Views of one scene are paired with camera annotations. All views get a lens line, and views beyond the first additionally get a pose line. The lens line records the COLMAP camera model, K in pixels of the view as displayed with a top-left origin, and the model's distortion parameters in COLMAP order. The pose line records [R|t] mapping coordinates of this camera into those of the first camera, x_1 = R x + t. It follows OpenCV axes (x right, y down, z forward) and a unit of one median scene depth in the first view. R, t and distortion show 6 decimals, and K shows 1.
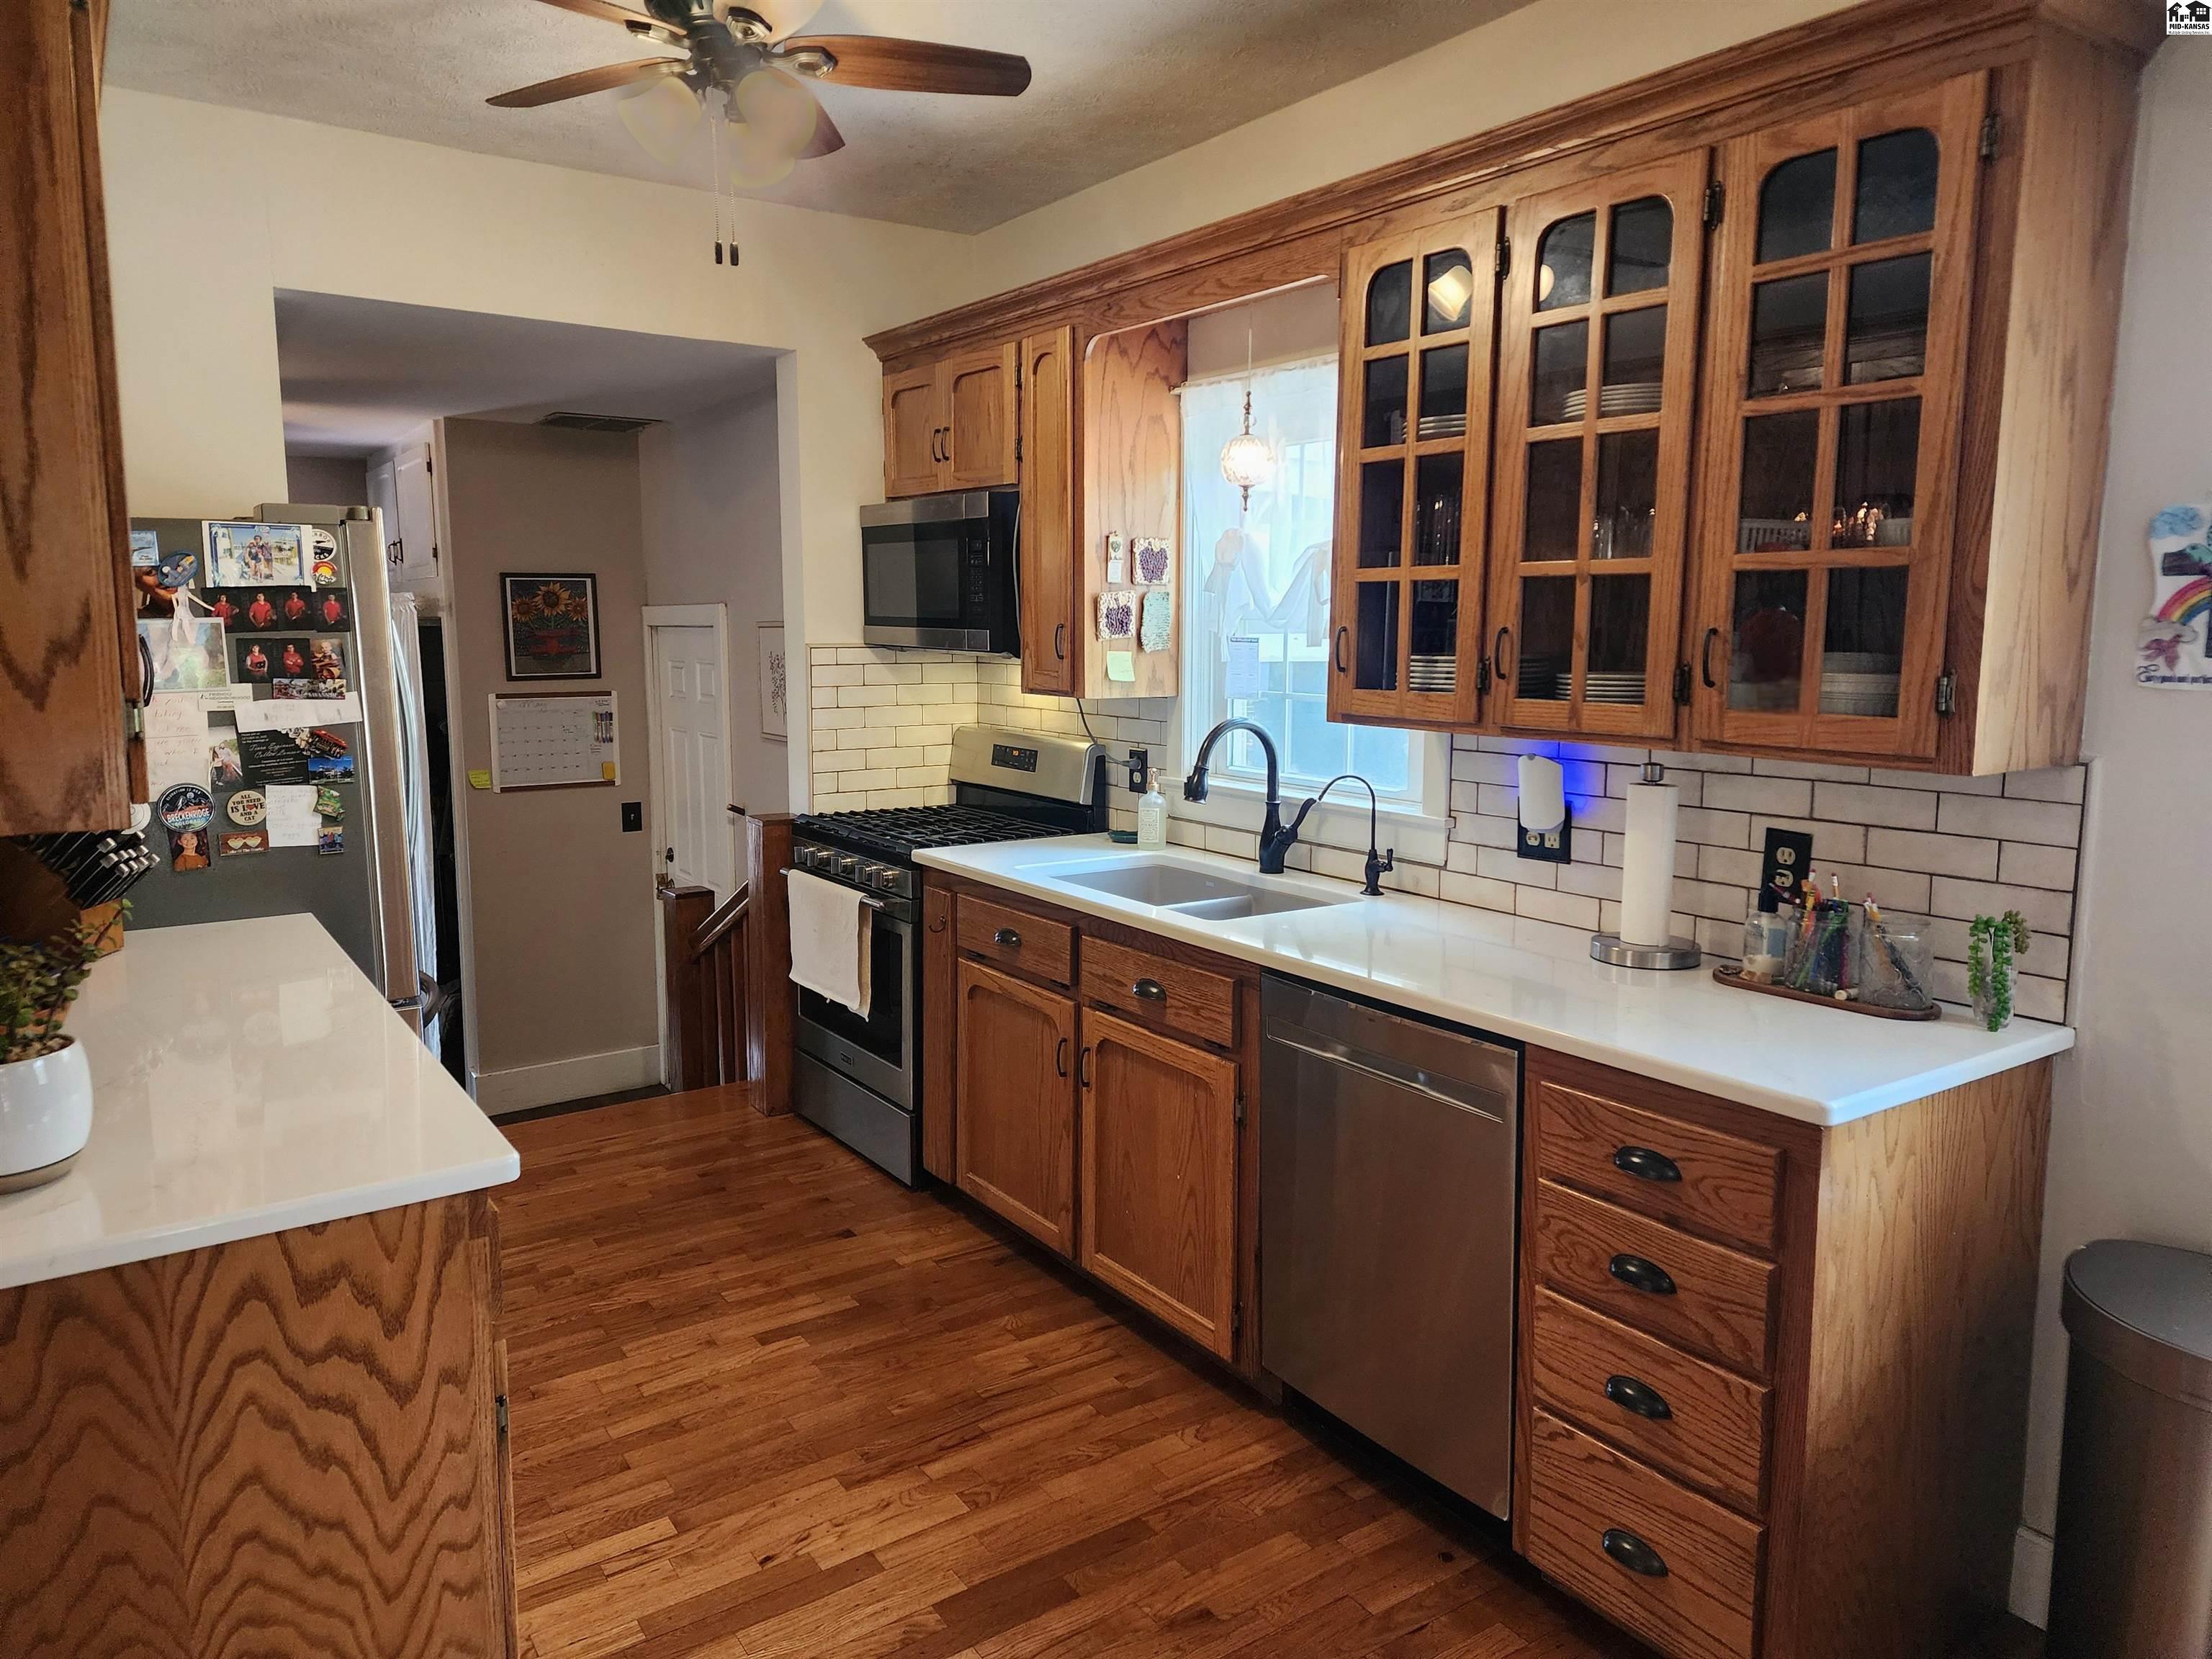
lens RADIAL K [[1455.3, 0, 1108.4], [0, 1455.3, 820.4], [0, 0, 1]] dist [0.046801, -0.006055]
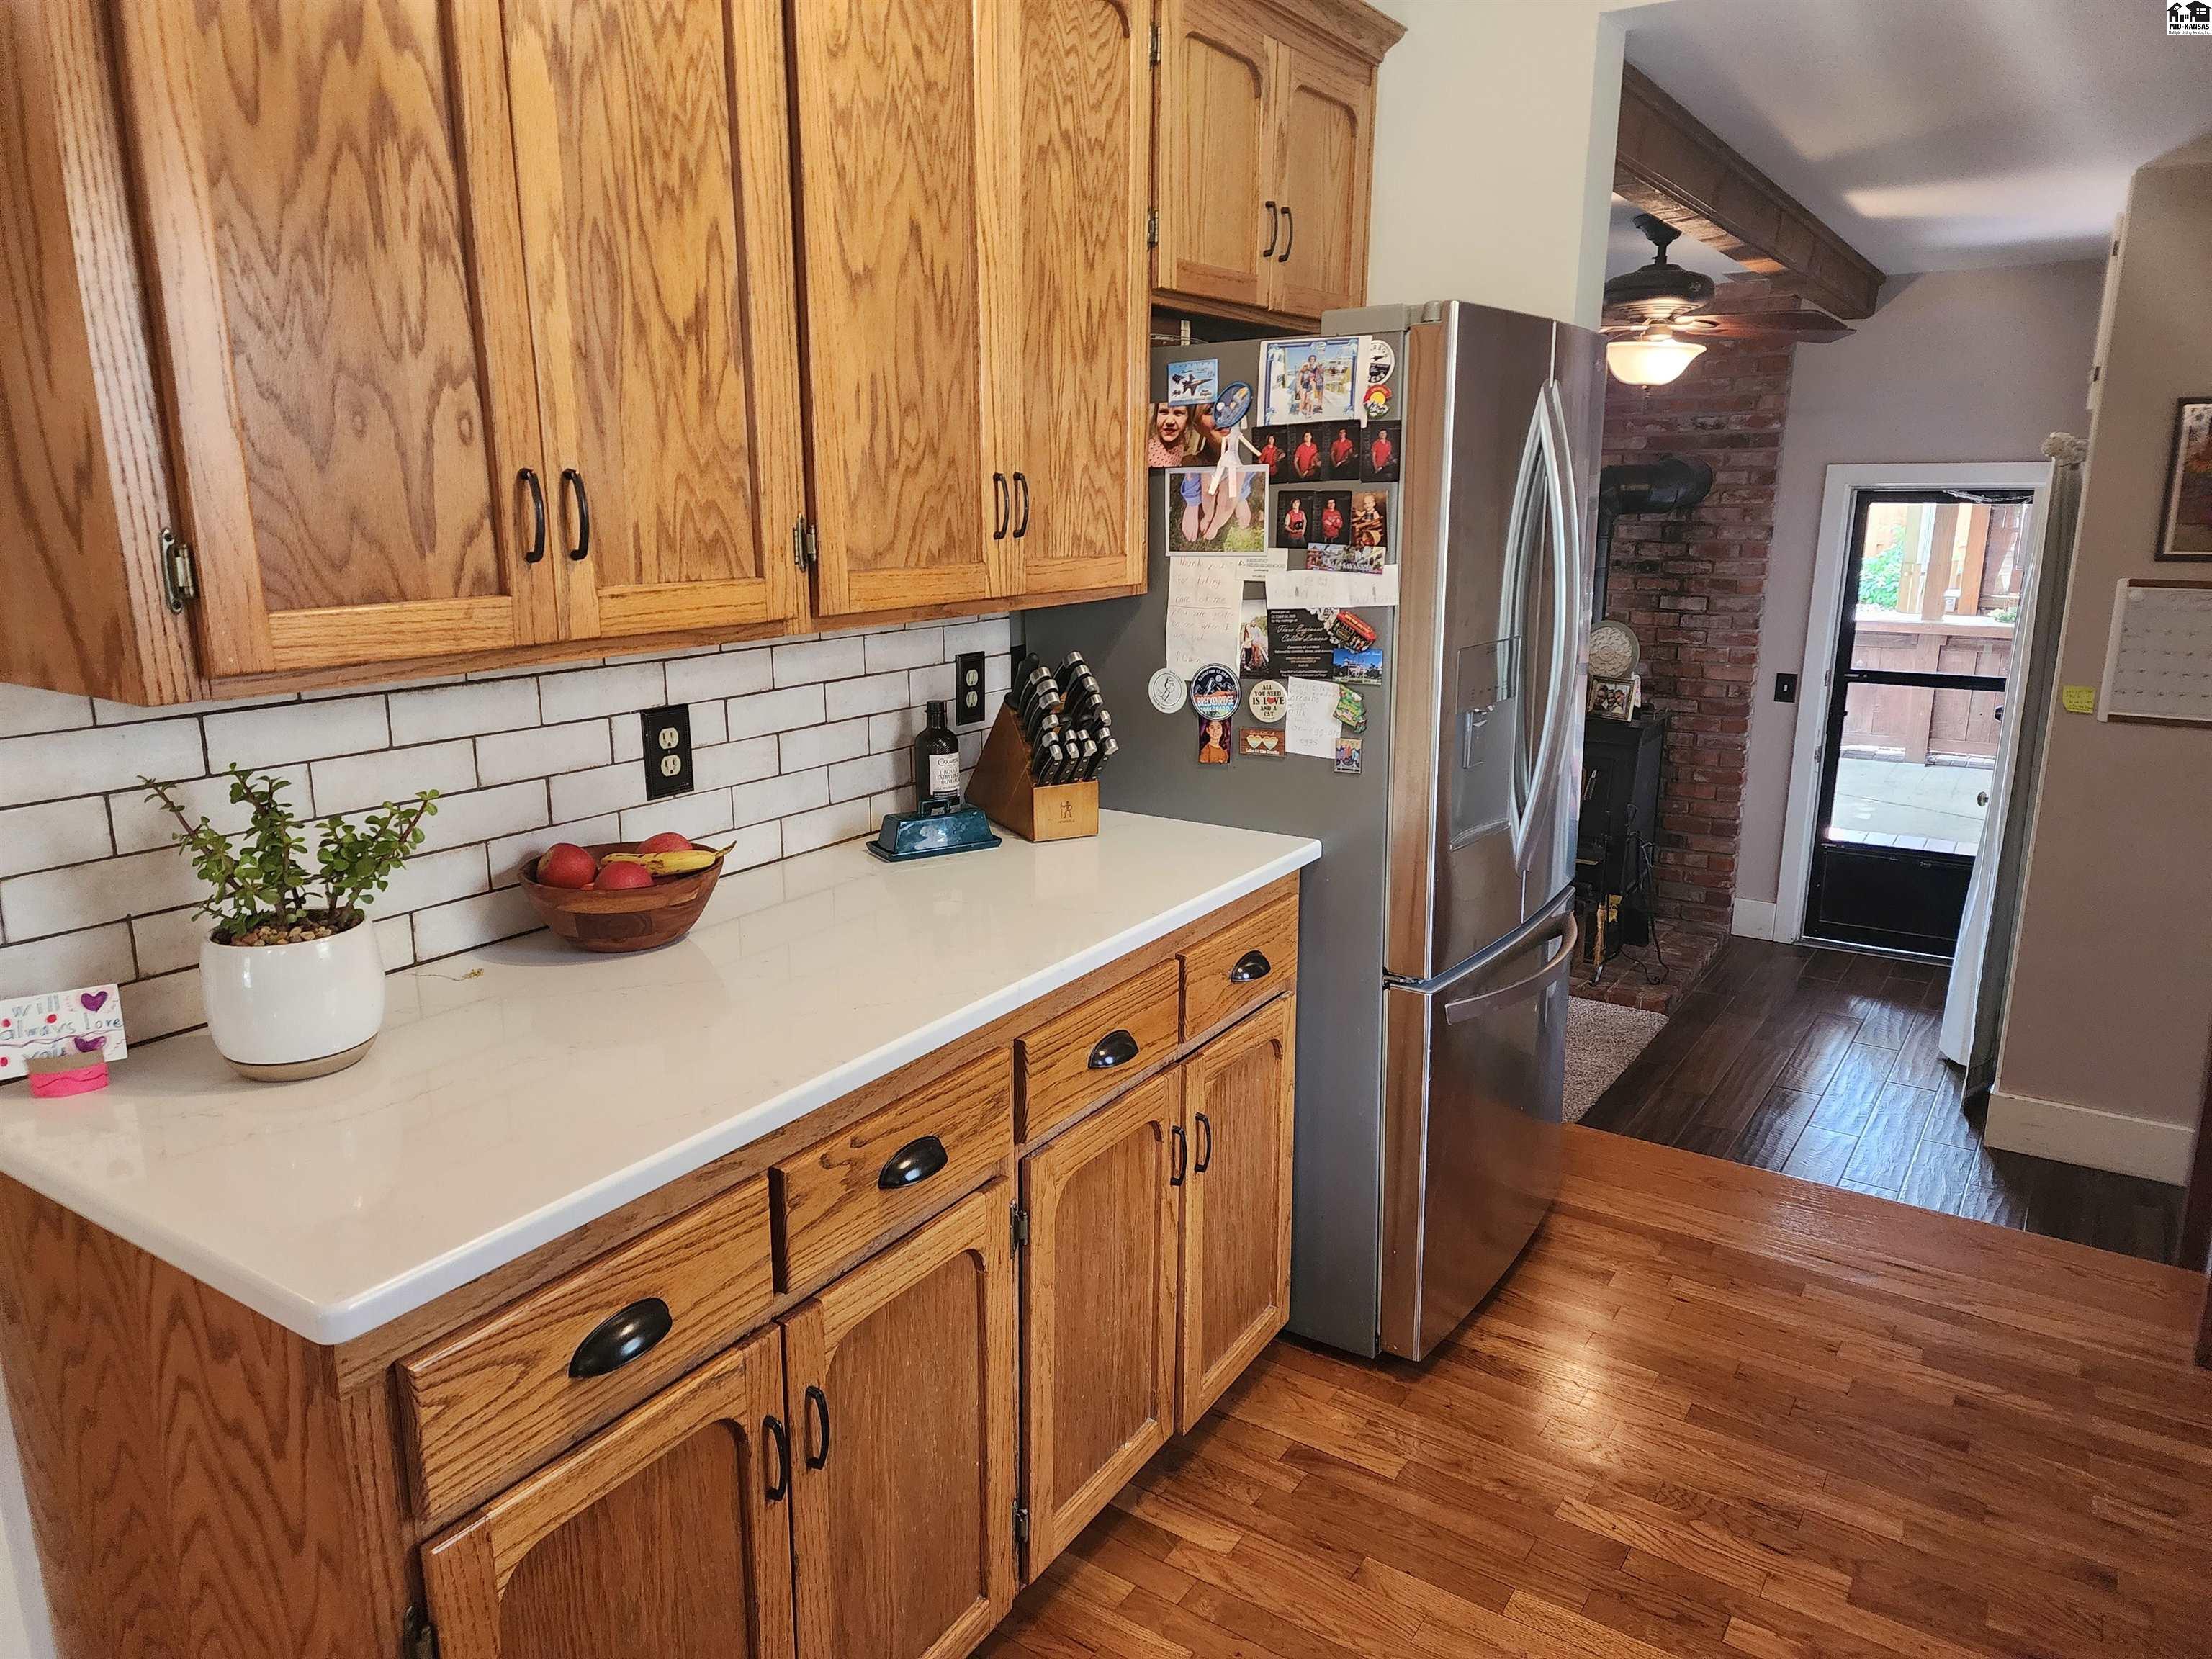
lens RADIAL K [[1455.3, 0, 1106.4], [0, 1455.3, 838.3], [0, 0, 1]] dist [0.046801, -0.006055]
pose [[0.362882, 0.219419, -0.905633, 0.137805], [-0.128134, 0.974399, 0.184737, -0.072686], [0.922983, 0.049004, 0.381707, 0.611876]]
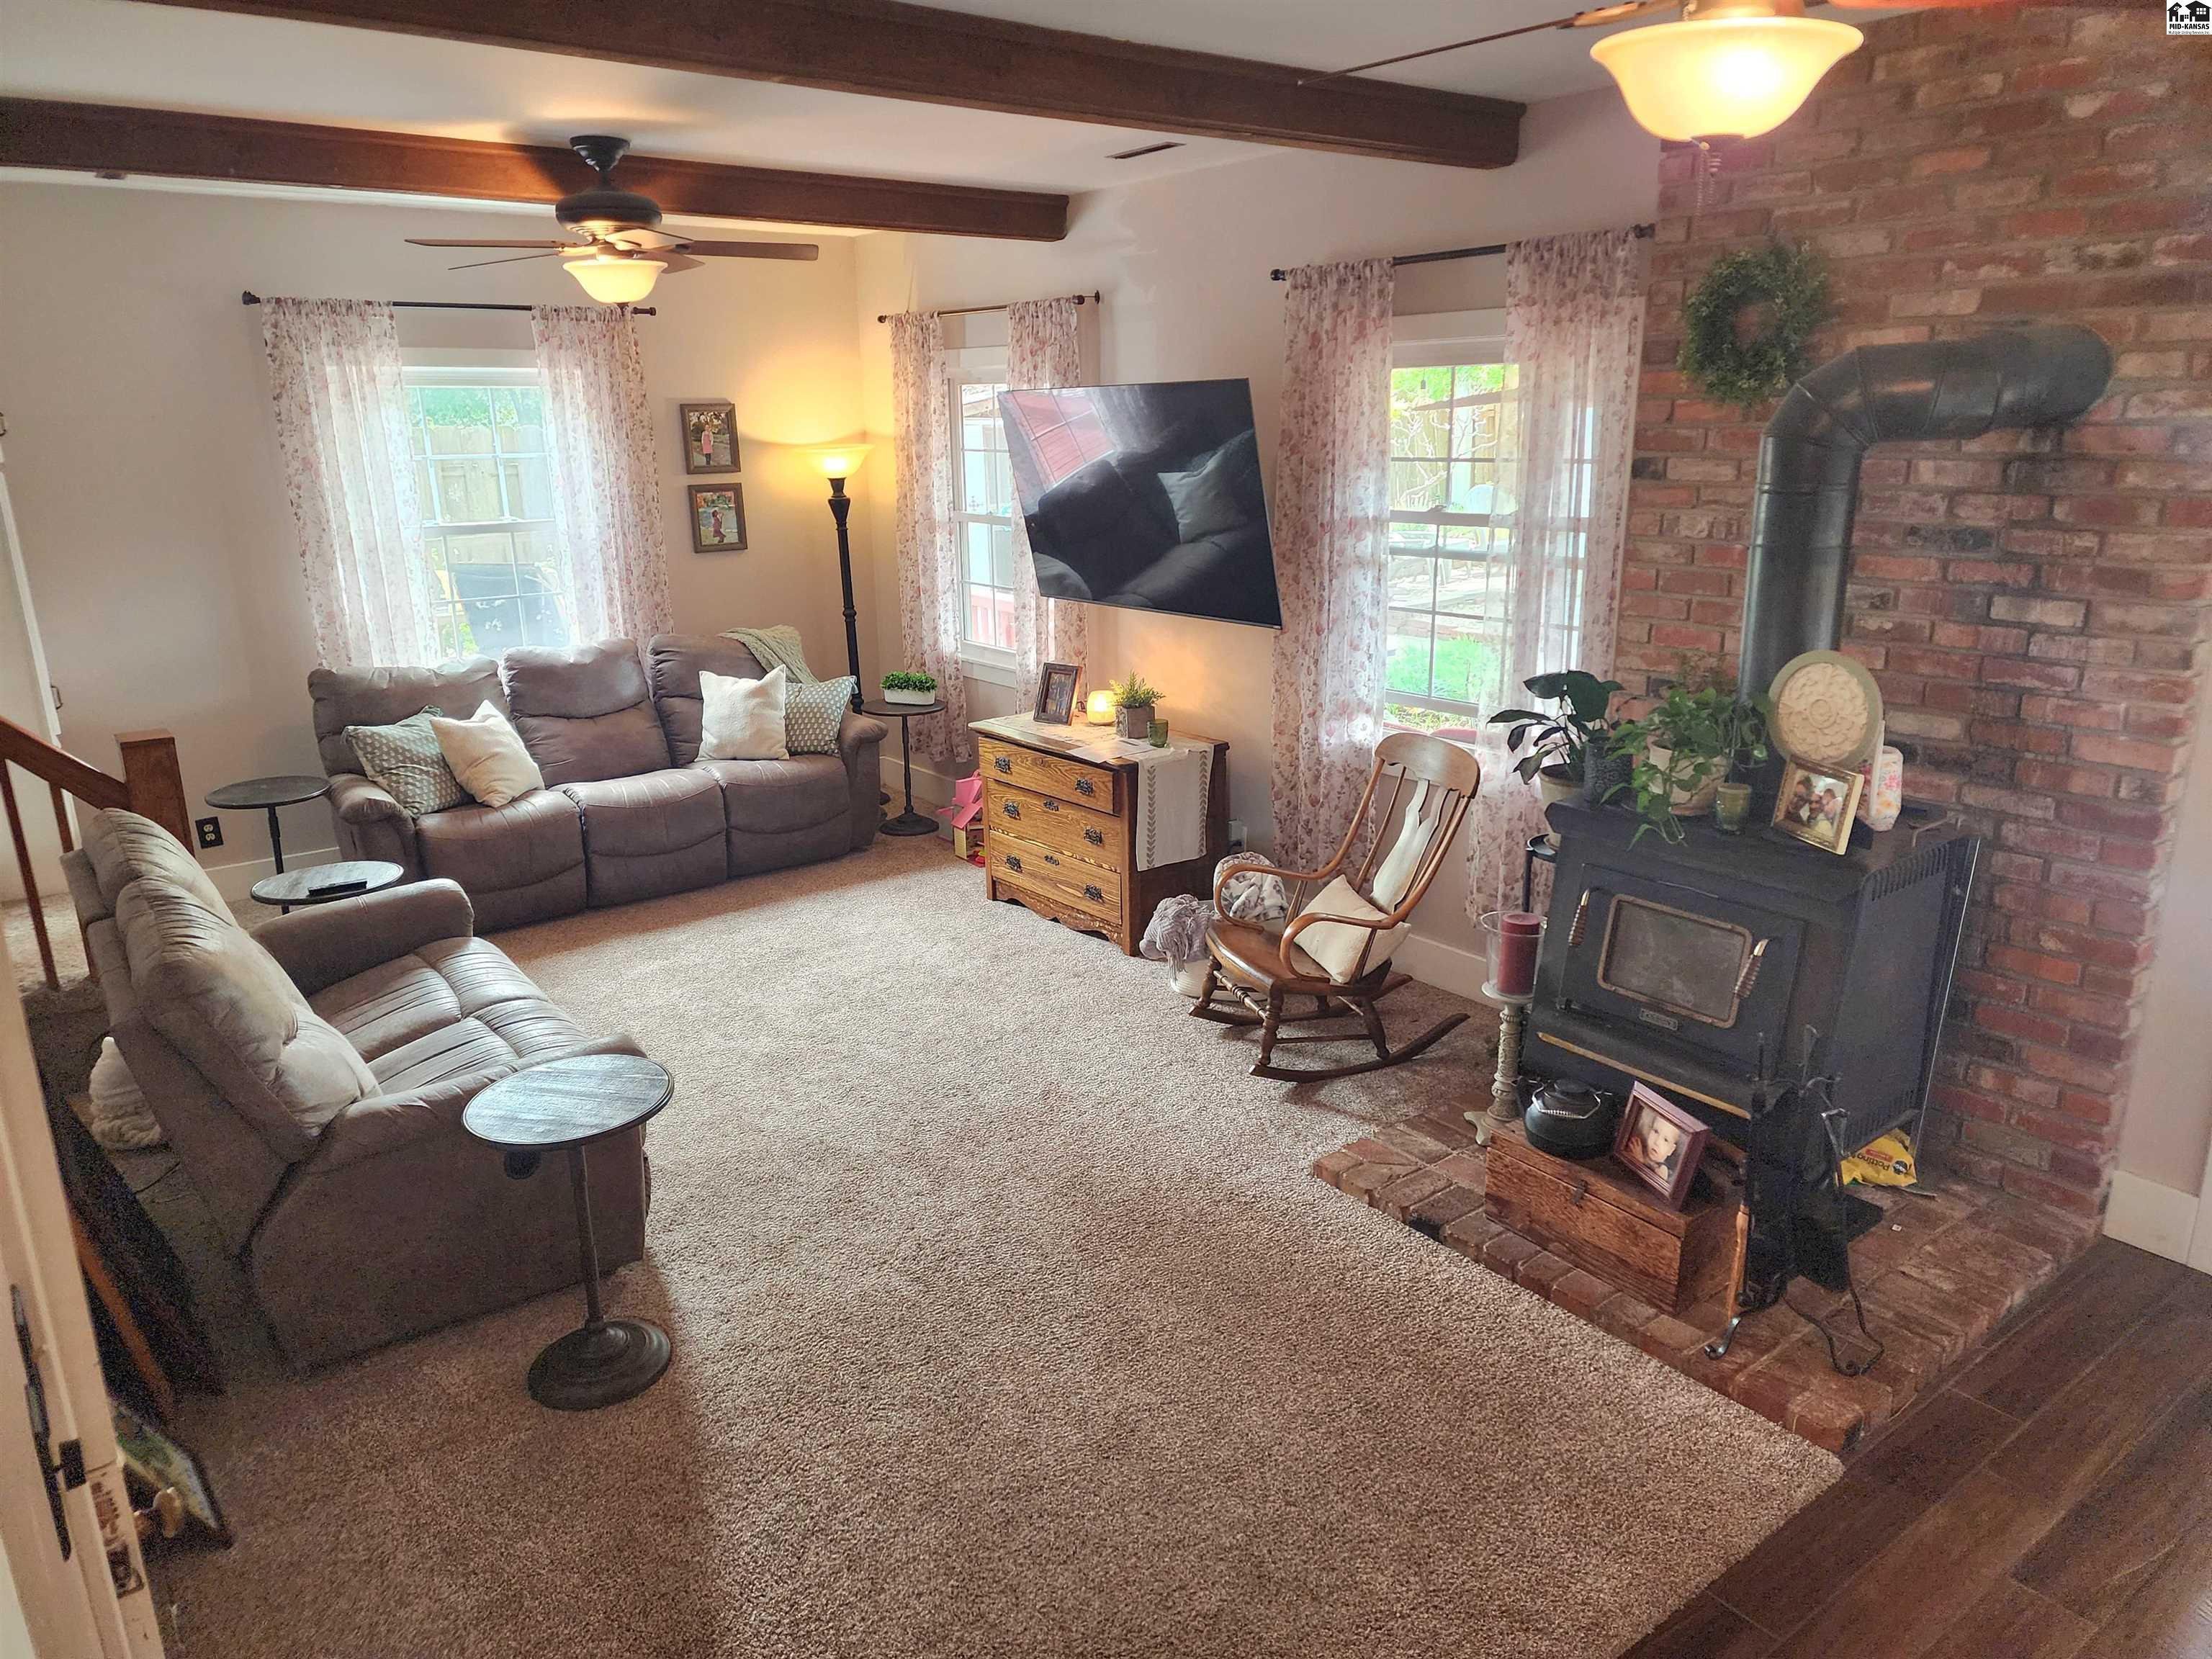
lens RADIAL K [[1517.5, 0, 1105.3], [0, 1517.5, 838.5], [0, 0, 1]] dist [0.012652, -0.000742]
pose [[0.053239, 0.277021, -0.959388, -0.051907], [-0.122084, 0.955349, 0.269080, -0.107121], [0.991091, 0.102801, 0.084681, 0.868471]]
